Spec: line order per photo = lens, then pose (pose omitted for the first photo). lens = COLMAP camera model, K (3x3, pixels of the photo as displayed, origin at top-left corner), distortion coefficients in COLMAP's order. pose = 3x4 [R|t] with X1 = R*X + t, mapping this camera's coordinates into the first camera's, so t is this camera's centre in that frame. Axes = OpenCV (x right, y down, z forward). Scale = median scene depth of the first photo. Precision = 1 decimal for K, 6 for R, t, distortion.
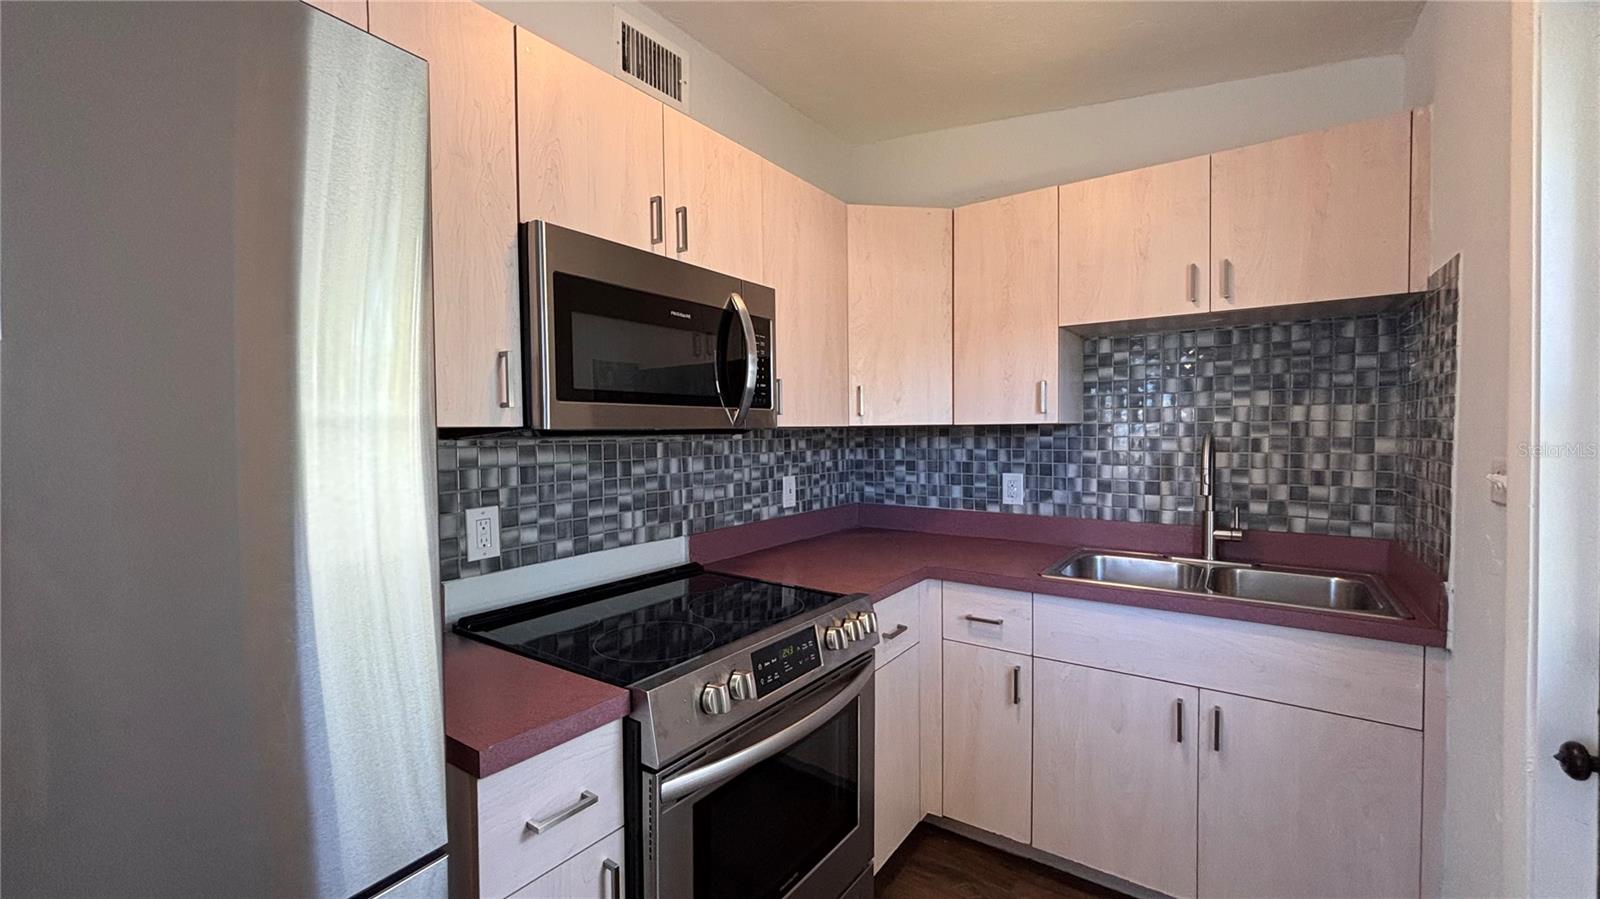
lens RADIAL K [[649.3, 0, 795.8], [0, 649.3, 448.2], [0, 0, 1]] dist [-0.003404, 0.001276]
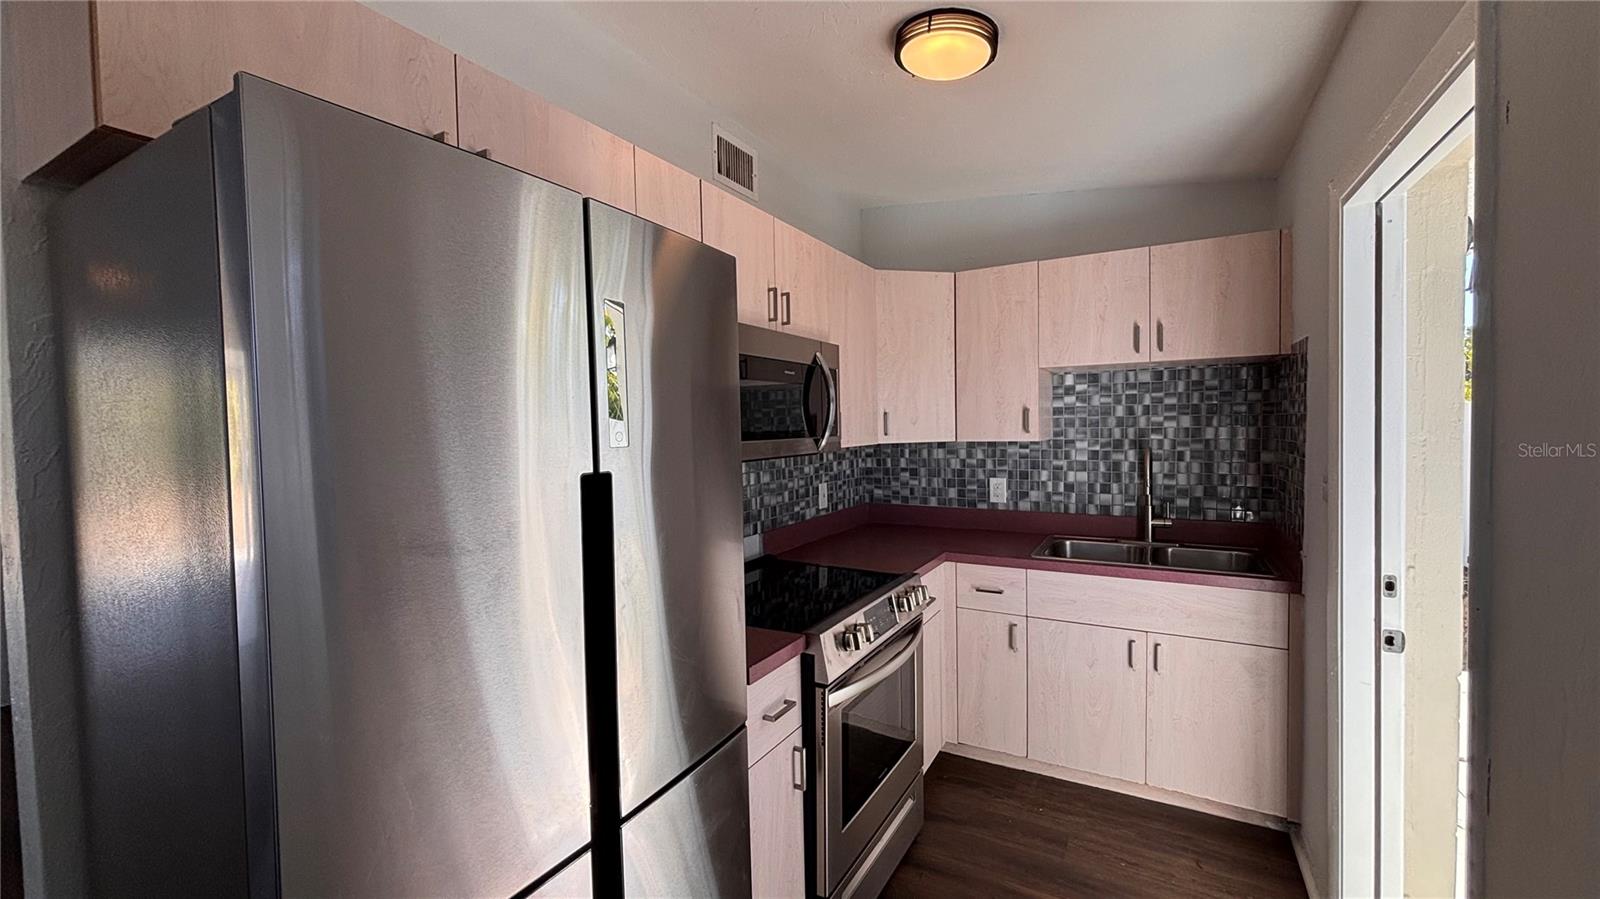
lens RADIAL K [[649.3, 0, 798.2], [0, 649.3, 447.4], [0, 0, 1]] dist [-0.003404, 0.001276]
pose [[0.995084, -0.012637, 0.098226, -0.237384], [0.012041, 0.999905, 0.006663, -0.045341], [-0.098301, -0.005448, 0.995142, -0.294323]]
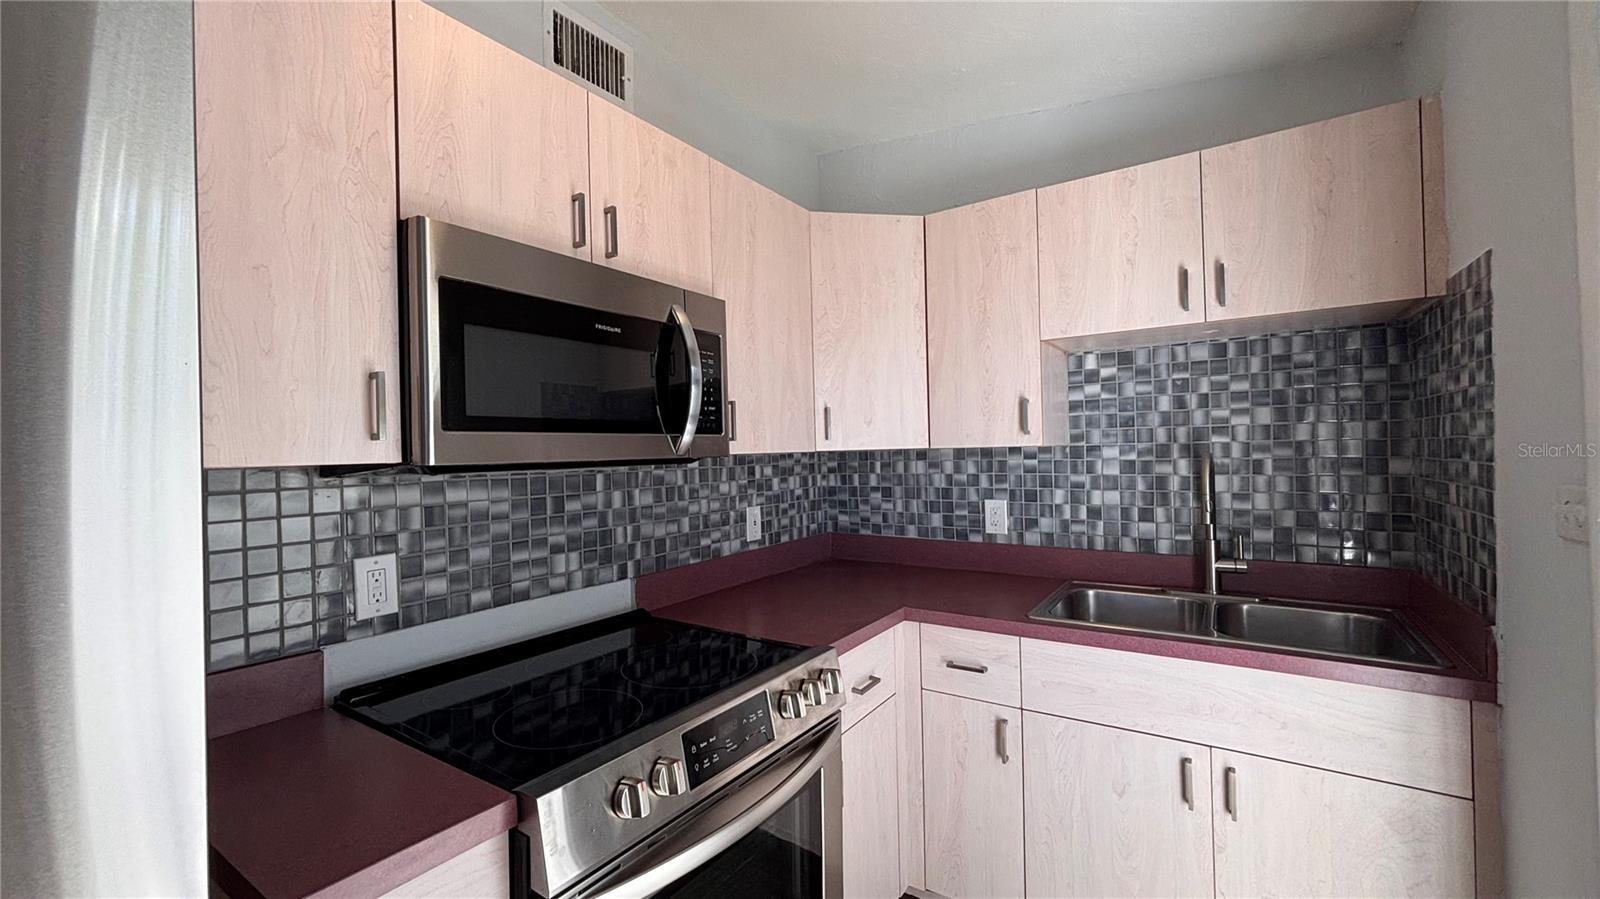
lens RADIAL K [[649.3, 0, 796.3], [0, 649.3, 446.3], [0, 0, 1]] dist [-0.003404, 0.001276]
pose [[0.999666, -0.013552, 0.021993, 0.042146], [0.014326, 0.999270, -0.035423, -0.011626], [-0.021496, 0.035727, 0.999130, 0.107718]]
